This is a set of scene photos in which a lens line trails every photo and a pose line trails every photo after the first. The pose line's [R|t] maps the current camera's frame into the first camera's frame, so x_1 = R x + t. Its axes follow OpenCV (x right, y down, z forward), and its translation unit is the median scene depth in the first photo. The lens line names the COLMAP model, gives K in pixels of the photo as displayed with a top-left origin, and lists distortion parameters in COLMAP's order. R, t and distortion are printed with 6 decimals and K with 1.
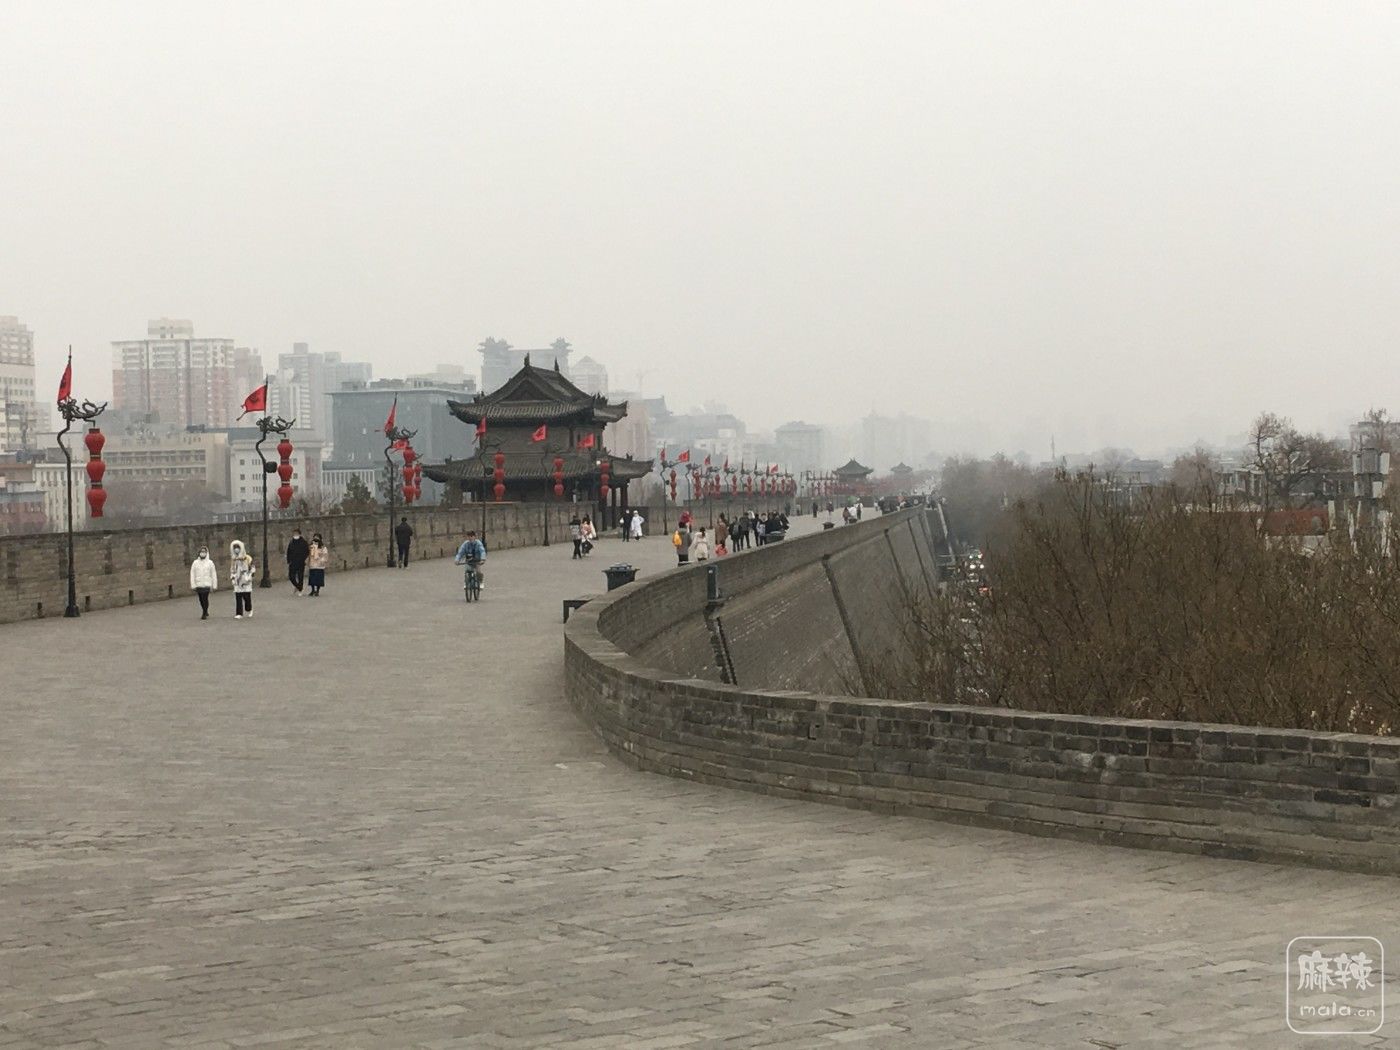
lens RADIAL K [[2447.5, 0, 699.6], [0, 2447.5, 526.4], [0, 0, 1]] dist [0.039747, 0.000000]
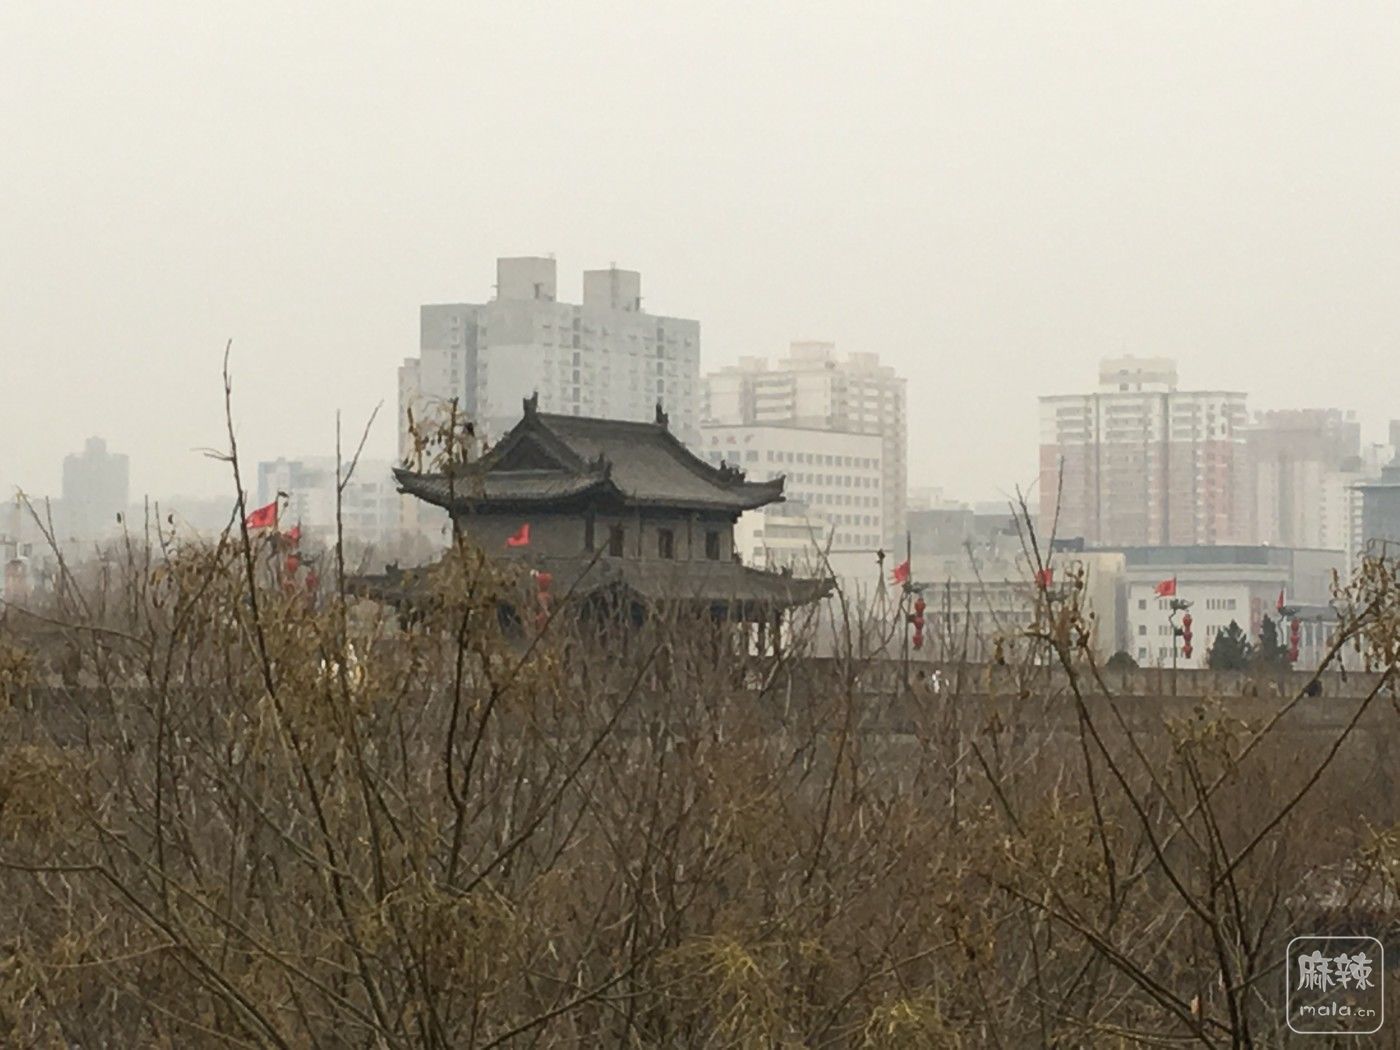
lens RADIAL K [[4386.7, 0, 701.0], [0, 4386.7, 525.3], [0, 0, 1]] dist [0.115816, 0.000000]
pose [[0.935138, 0.013970, -0.354009, 0.248305], [-0.030629, 0.998669, -0.041499, 0.003684], [0.352958, 0.049650, 0.934321, 0.009173]]
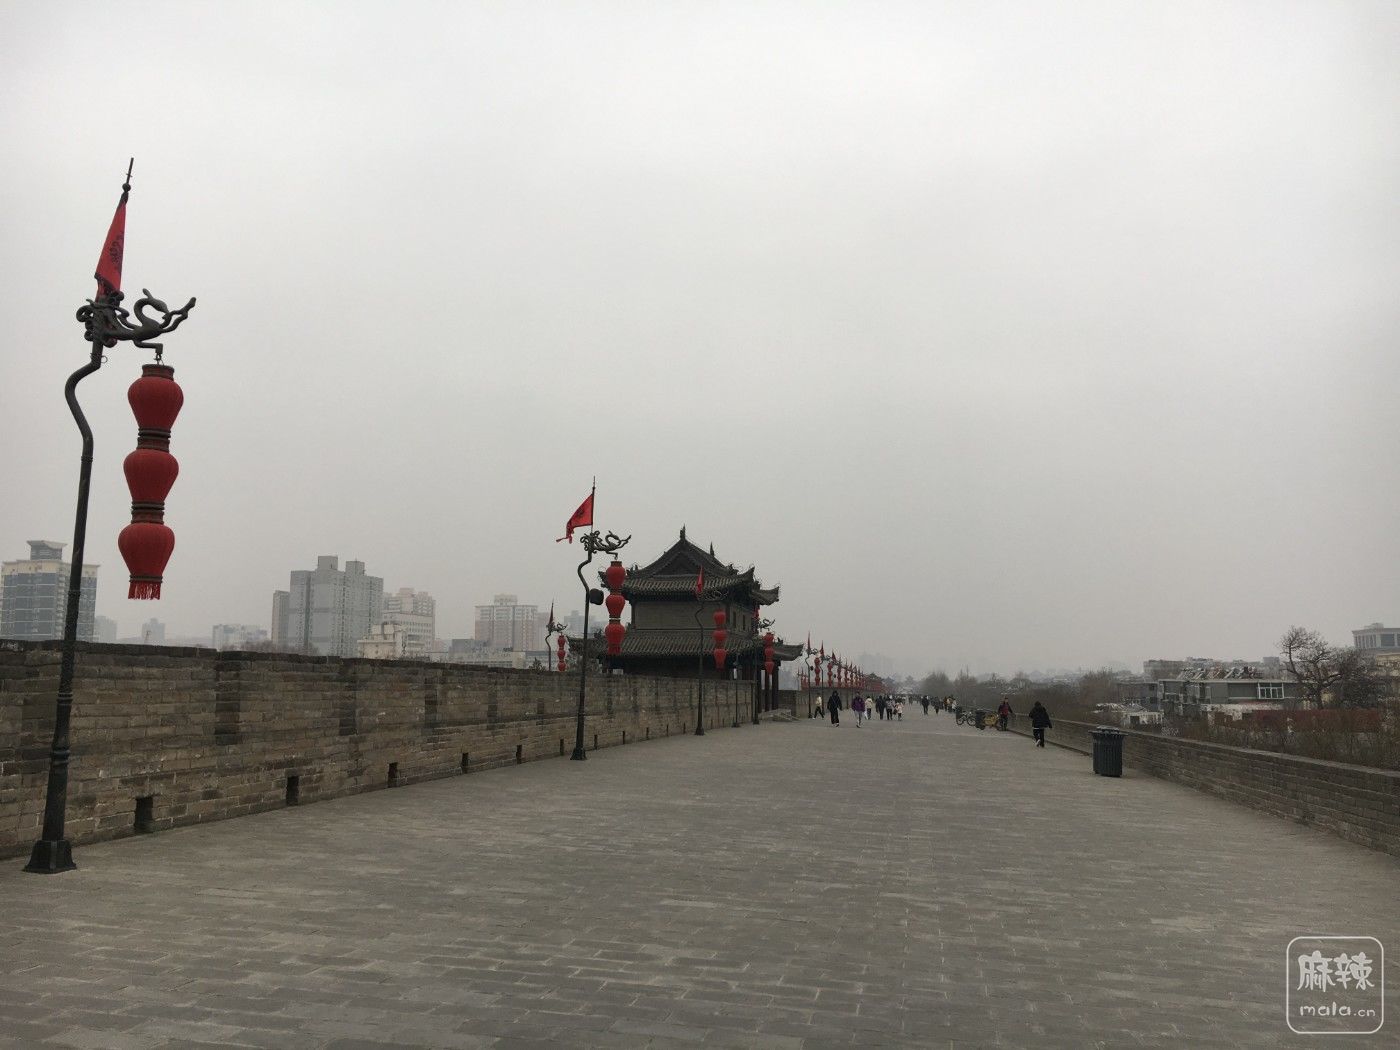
lens RADIAL K [[1177.4, 0, 696.2], [0, 1177.4, 523.8], [0, 0, 1]] dist [0.062845, -0.000097]
pose [[0.997769, 0.011467, -0.065774, -0.024543], [-0.021490, 0.987872, -0.153774, 0.000061], [0.063213, 0.154844, 0.985915, 0.383609]]
